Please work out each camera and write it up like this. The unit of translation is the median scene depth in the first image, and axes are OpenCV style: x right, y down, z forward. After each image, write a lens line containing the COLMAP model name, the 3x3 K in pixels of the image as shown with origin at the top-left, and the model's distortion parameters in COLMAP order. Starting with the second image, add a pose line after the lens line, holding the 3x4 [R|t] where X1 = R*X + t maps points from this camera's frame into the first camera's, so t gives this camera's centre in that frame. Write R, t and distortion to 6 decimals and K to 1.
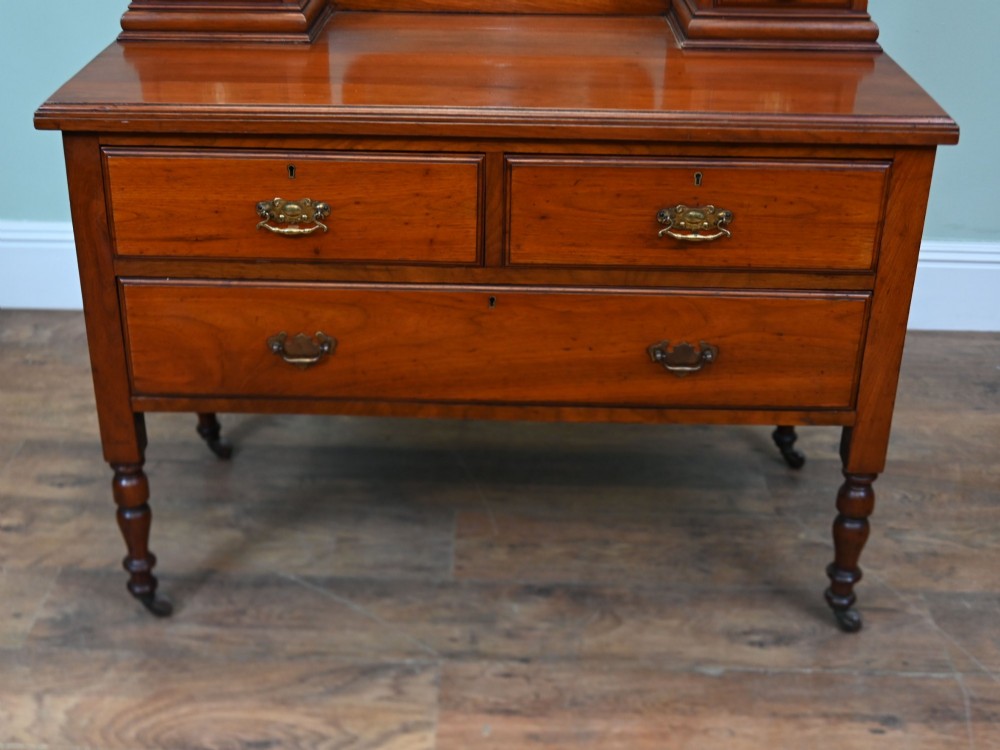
lens RADIAL K [[1362.4, 0, 463.2], [0, 1362.4, 379.9], [0, 0, 1]] dist [-0.077658, 0.013694]
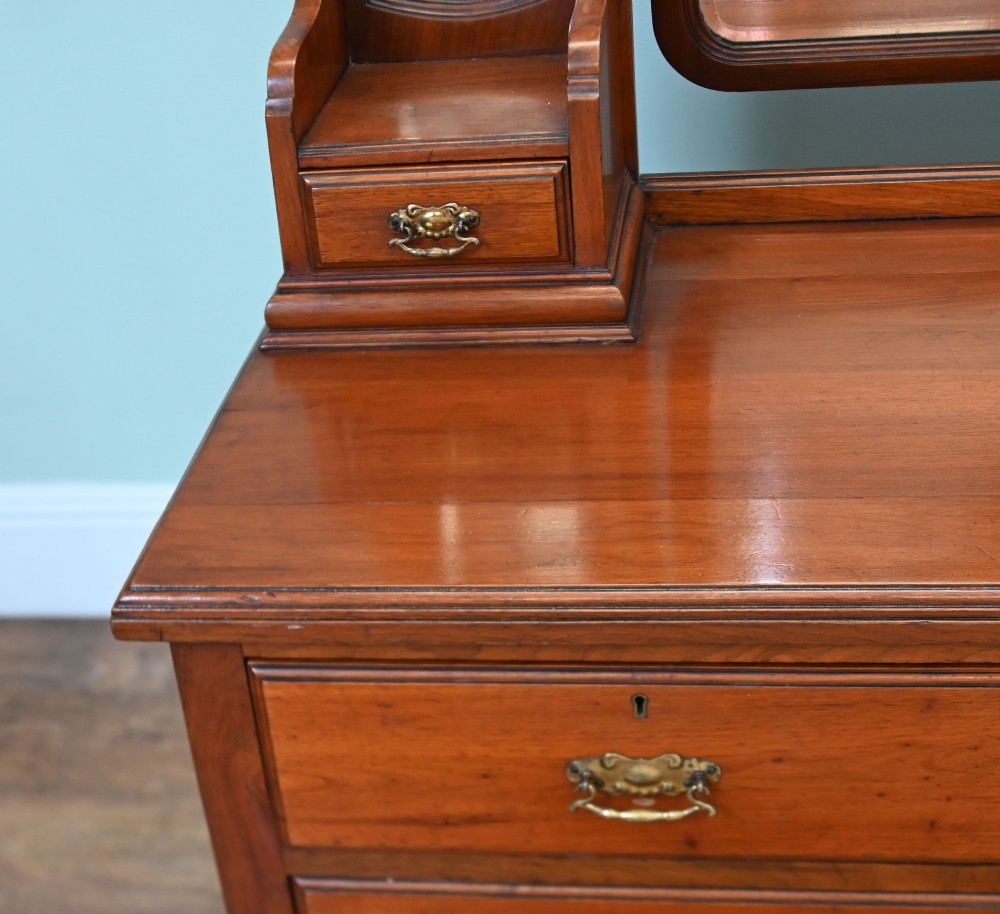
lens RADIAL K [[1827.1, 0, 451.1], [0, 1827.1, 458.2], [0, 0, 1]] dist [-0.101638, 0.180385]
pose [[0.988866, -0.039511, -0.143468, -0.092253], [0.044665, 0.998461, 0.032879, -0.252905], [0.141948, -0.038921, 0.989109, 0.341554]]
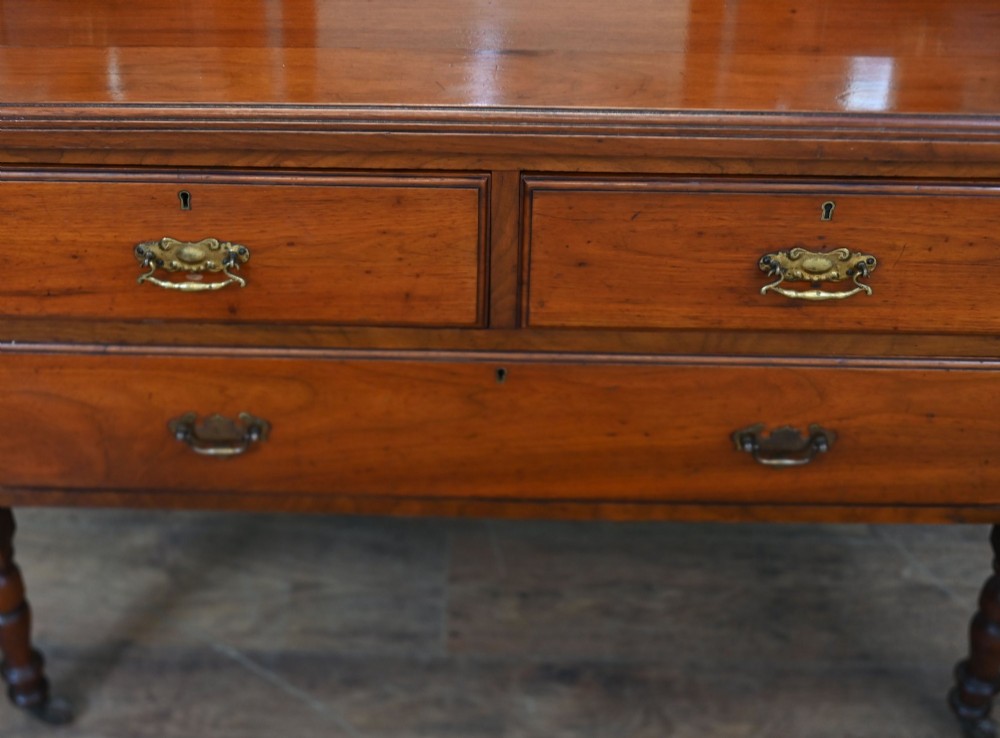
lens RADIAL K [[1410.7, 0, 441.2], [0, 1410.7, 366.4], [0, 0, 1]] dist [-0.086256, 0.068506]
pose [[0.999901, -0.010104, -0.009802, -0.001043], [0.011804, 0.981192, 0.192674, -0.193313], [0.007671, -0.192771, 0.981214, 0.325777]]
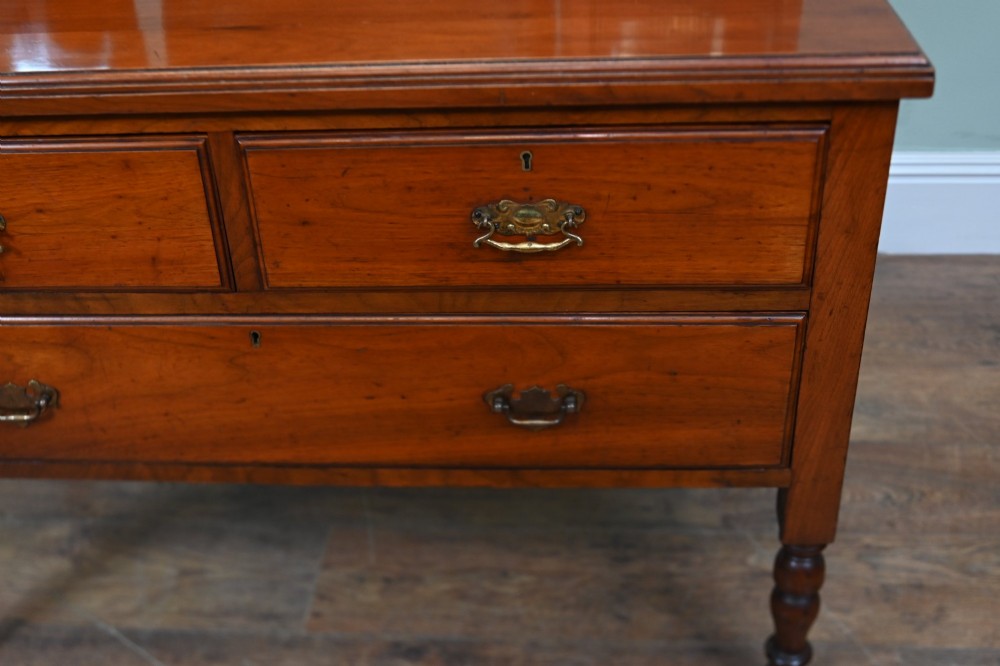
lens RADIAL K [[1187.1, 0, 475.3], [0, 1187.1, 342.8], [0, 0, 1]] dist [-0.083742, 0.049097]
pose [[0.997627, -0.023974, -0.064547, 0.172721], [0.030634, 0.994078, 0.104262, -0.114575], [0.061665, -0.105992, 0.992453, 0.400825]]
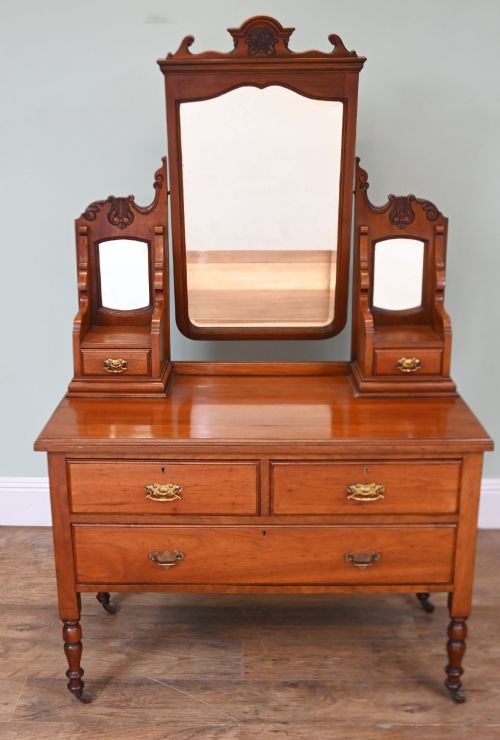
lens RADIAL K [[923.4, 0, 229.5], [0, 923.4, 389.3], [0, 0, 1]] dist [-0.097259, 0.052557]
pose [[0.999782, -0.017836, 0.010860, -0.039498], [0.019383, 0.986123, -0.164882, -0.043763], [-0.007768, 0.165056, 0.986254, -0.338802]]
